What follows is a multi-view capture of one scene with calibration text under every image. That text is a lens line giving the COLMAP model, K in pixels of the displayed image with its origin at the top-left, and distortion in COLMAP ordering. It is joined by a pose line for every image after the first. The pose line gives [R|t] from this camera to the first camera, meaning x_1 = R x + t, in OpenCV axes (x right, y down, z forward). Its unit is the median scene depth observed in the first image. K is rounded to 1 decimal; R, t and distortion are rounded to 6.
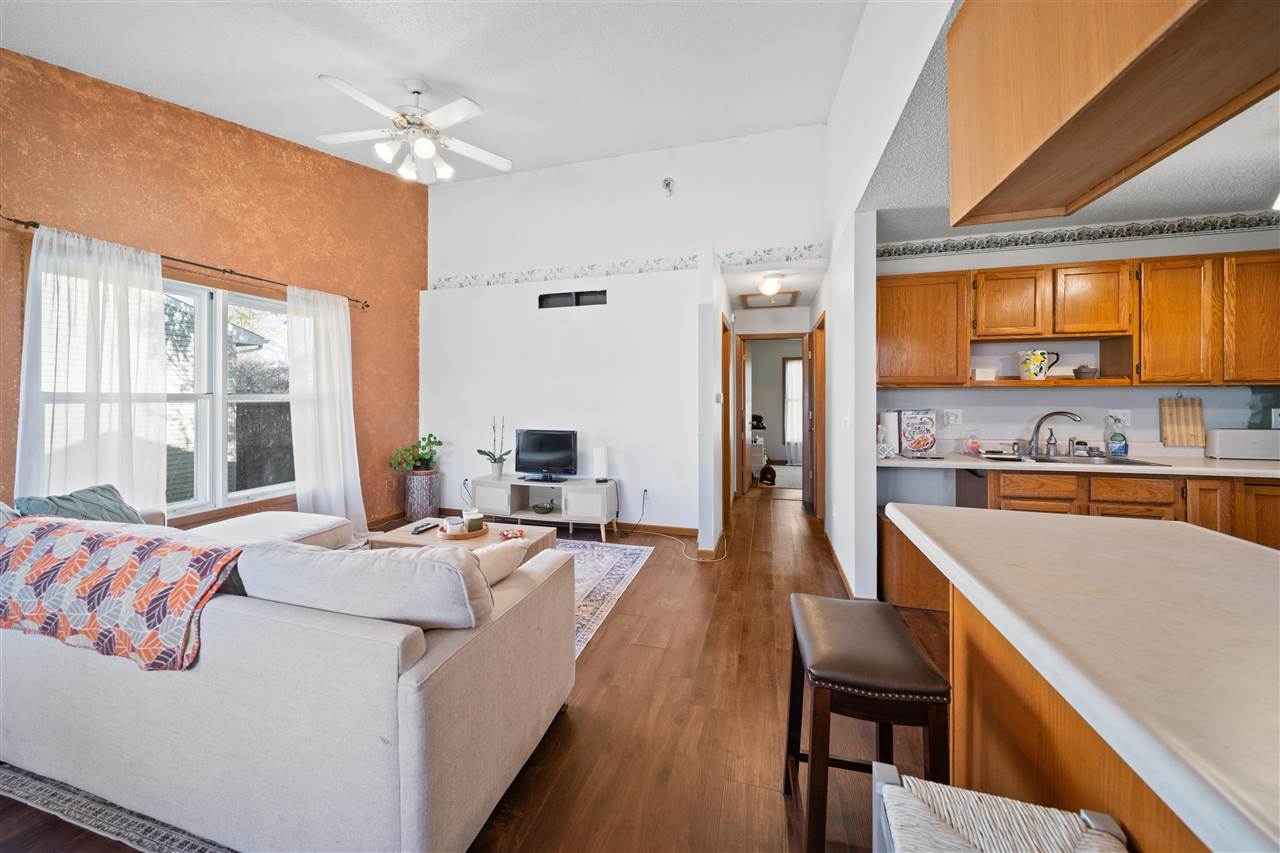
lens RADIAL K [[459.6, 0, 632.6], [0, 459.6, 397.6], [0, 0, 1]] dist [-0.000734, -0.000331]
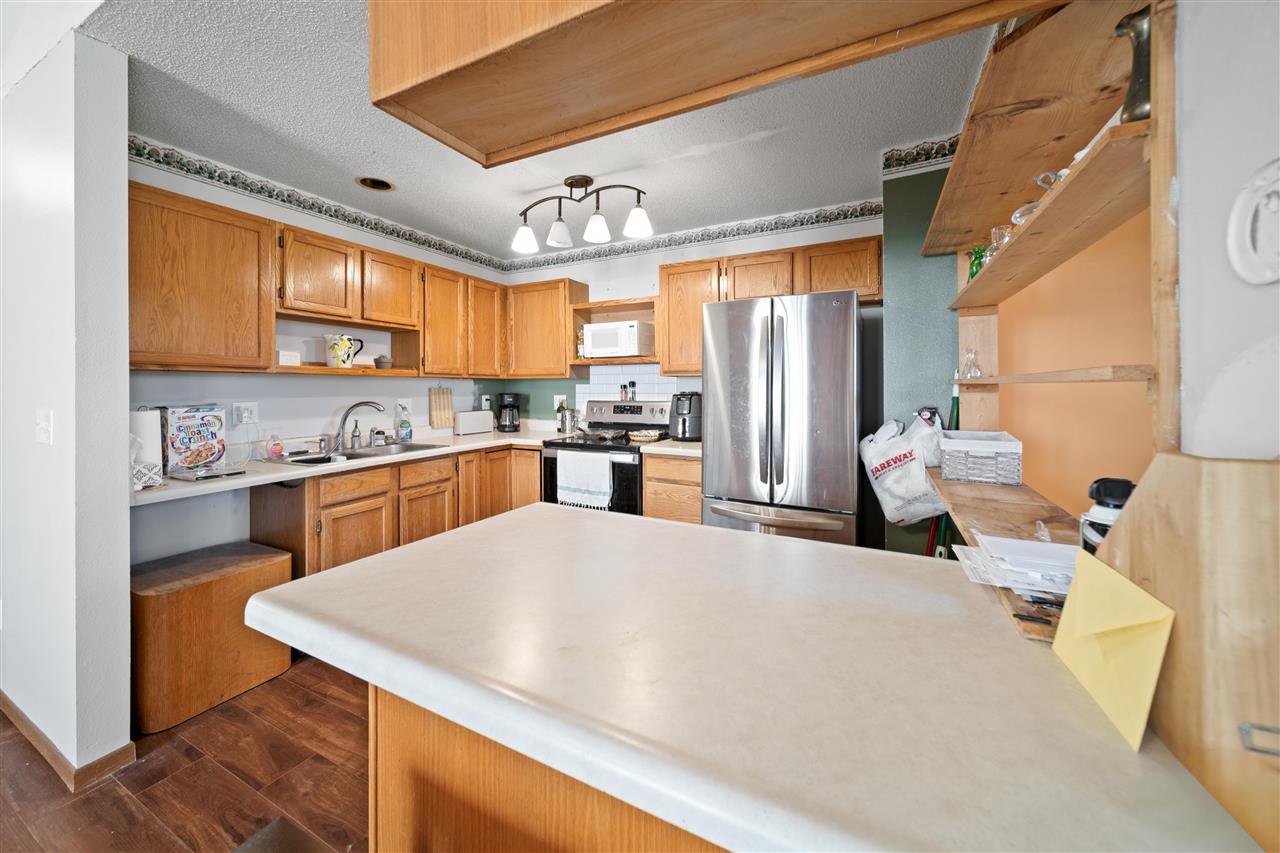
lens RADIAL K [[467.5, 0, 633.3], [0, 467.5, 389.2], [0, 0, 1]] dist [0.000781, 0.000103]
pose [[0.182593, -0.001764, 0.983187, 0.075162], [-0.000014, 0.999998, 0.001797, 0.002331], [-0.983189, -0.000342, 0.182593, 0.274270]]
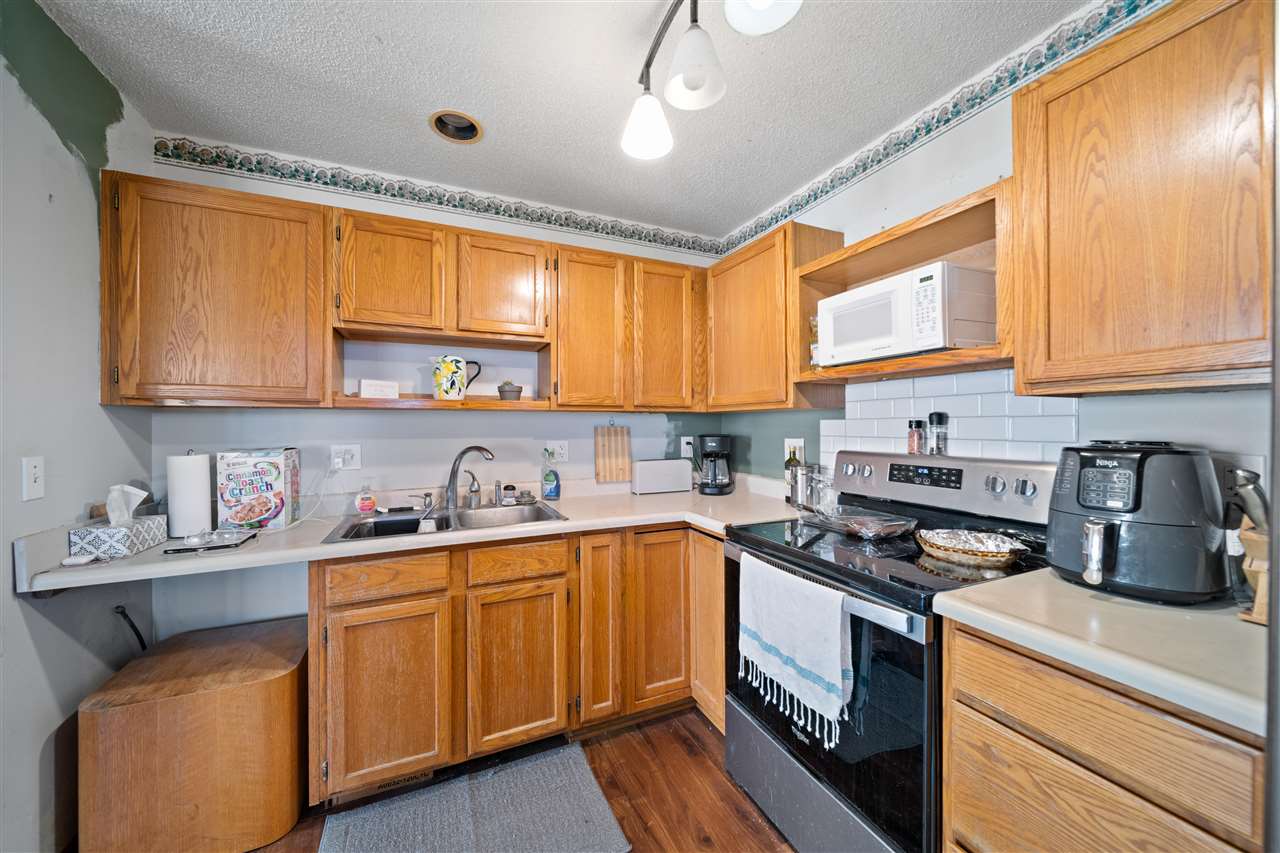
lens RADIAL K [[442.4, 0, 633.6], [0, 442.4, 426.2], [0, 0, 1]] dist [-0.001575, -0.000236]
pose [[0.765593, -0.003078, 0.643318, 0.684772], [0.000796, 0.999992, 0.003838, -0.002126], [-0.643325, -0.002426, 0.765589, 0.334135]]
